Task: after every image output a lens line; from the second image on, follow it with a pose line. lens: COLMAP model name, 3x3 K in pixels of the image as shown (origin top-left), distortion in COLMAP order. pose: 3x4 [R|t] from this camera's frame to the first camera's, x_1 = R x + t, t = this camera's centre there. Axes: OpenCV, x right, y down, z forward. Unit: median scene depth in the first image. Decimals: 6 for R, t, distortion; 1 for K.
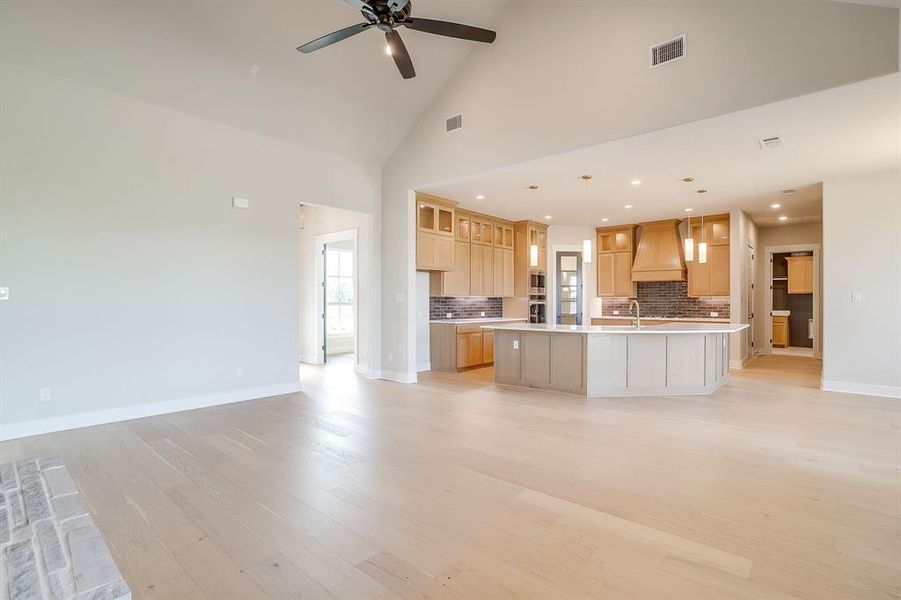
lens RADIAL K [[437.2, 0, 450.5], [0, 437.2, 300.0], [0, 0, 1]] dist [-0.044358, 0.031049]
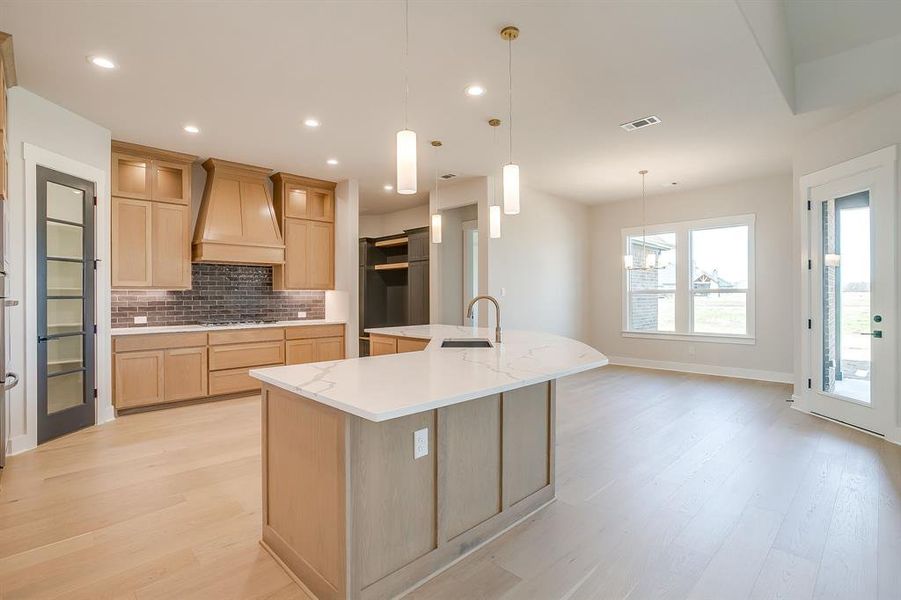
lens RADIAL K [[437.2, 0, 450.5], [0, 437.2, 300.0], [0, 0, 1]] dist [-0.044358, 0.031049]
pose [[0.085543, -0.012187, 0.996260, -0.111434], [0.001244, 0.999926, 0.012125, -0.000029], [-0.996334, 0.000202, 0.085552, 0.724117]]
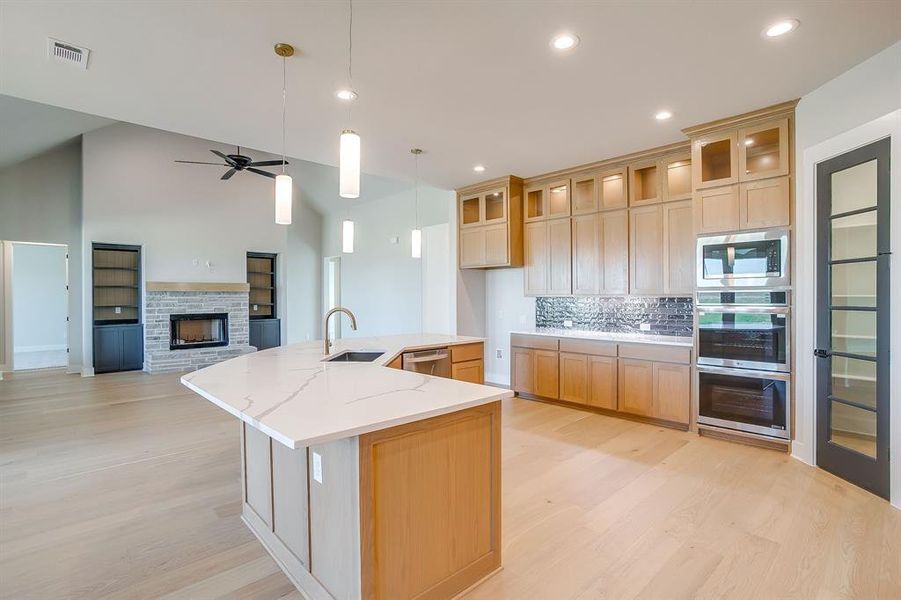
lens RADIAL K [[437.2, 0, 450.5], [0, 437.2, 300.0], [0, 0, 1]] dist [-0.044358, 0.031049]
pose [[-0.094959, 0.007356, -0.995454, 0.717721], [0.001378, 0.999973, 0.007257, -0.008124], [0.995480, -0.000683, -0.094966, 0.872076]]
